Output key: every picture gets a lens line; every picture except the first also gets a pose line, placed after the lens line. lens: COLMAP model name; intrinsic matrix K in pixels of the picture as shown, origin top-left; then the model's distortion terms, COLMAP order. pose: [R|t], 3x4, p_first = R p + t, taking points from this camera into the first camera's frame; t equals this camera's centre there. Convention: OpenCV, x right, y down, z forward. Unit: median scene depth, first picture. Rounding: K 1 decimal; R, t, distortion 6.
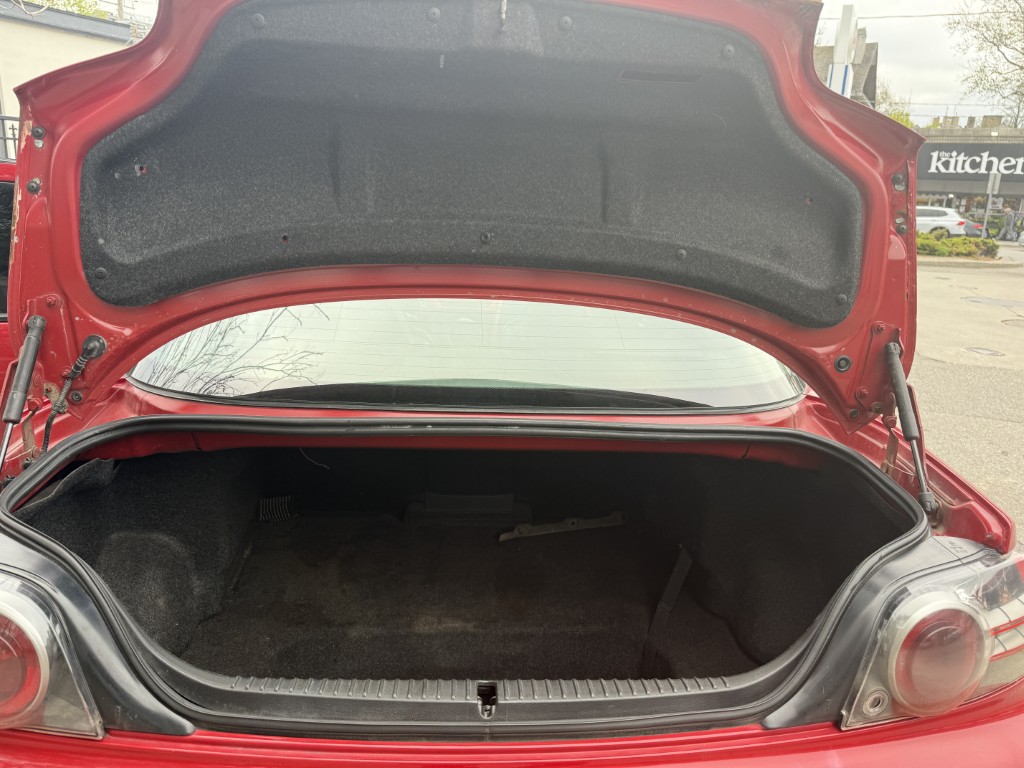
lens RADIAL K [[717.1, 0, 515.4], [0, 717.1, 380.5], [0, 0, 1]] dist [0.047452, -0.080570]
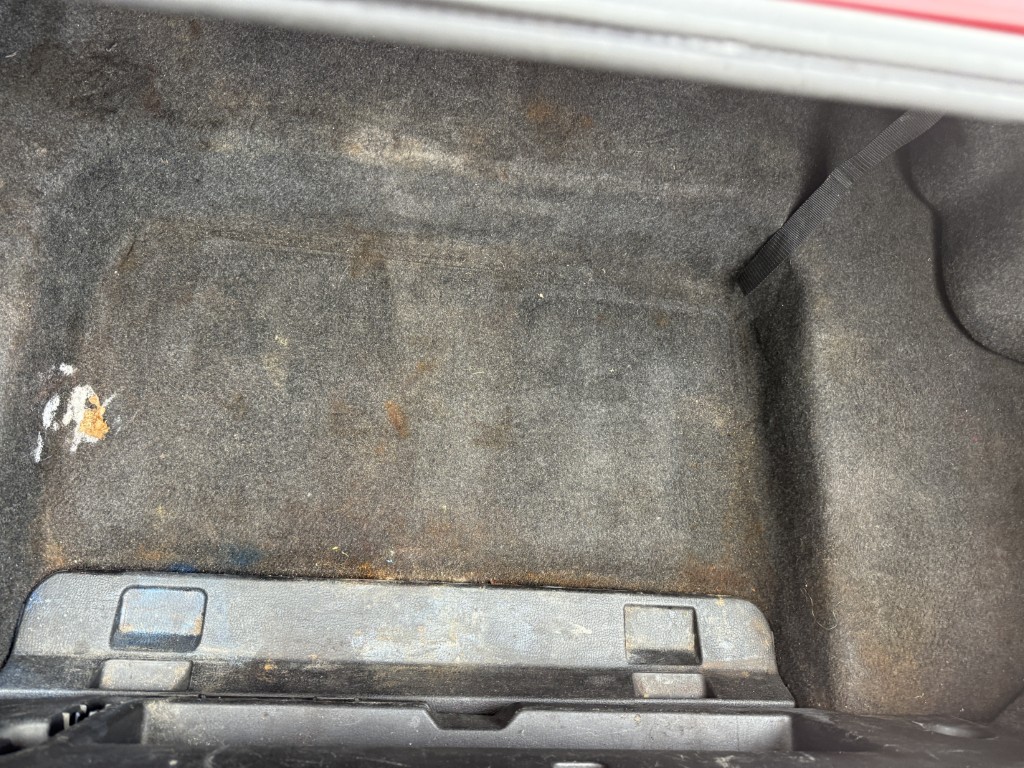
lens RADIAL K [[717.1, 0, 515.4], [0, 717.1, 380.5], [0, 0, 1]] dist [0.047452, -0.080570]
pose [[0.988302, 0.134002, 0.072819, -0.038119], [-0.129956, 0.490071, 0.861940, -0.027470], [0.079815, -0.861321, 0.501753, 0.612920]]
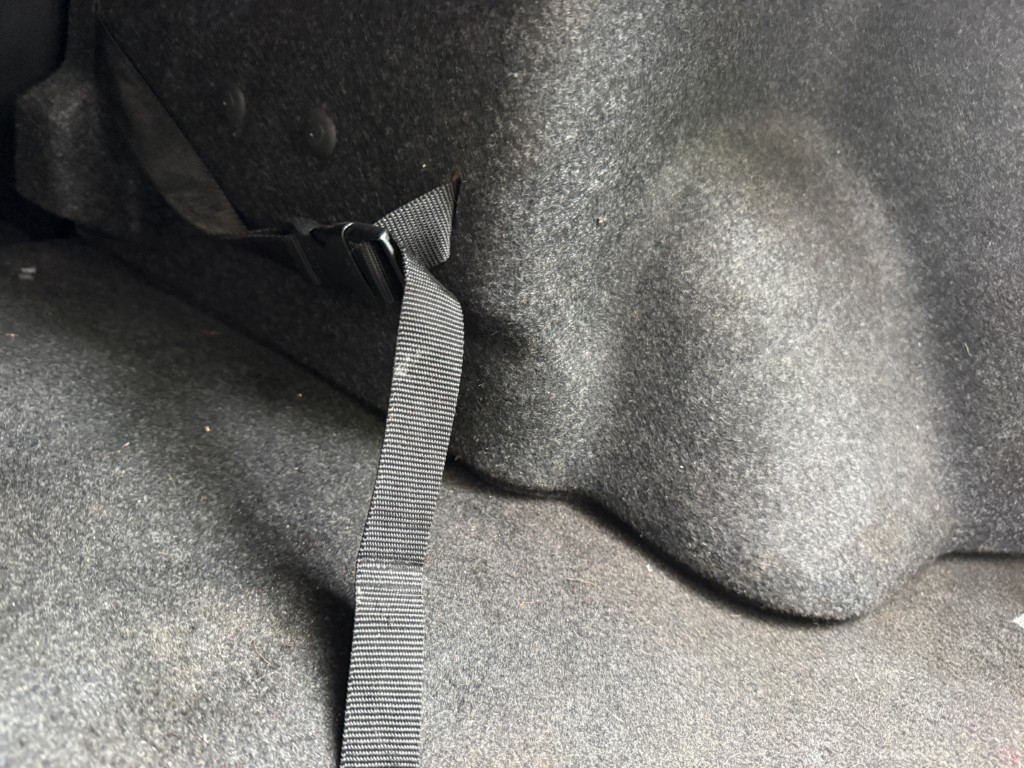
lens RADIAL K [[698.3, 0, 491.1], [0, 698.3, 392.9], [0, 0, 1]] dist [0.000334, -0.064527]
pose [[0.661638, -0.298141, 0.688002, 0.113573], [0.057607, 0.935052, 0.349799, 0.211742], [-0.747607, -0.191807, 0.635841, 0.887869]]
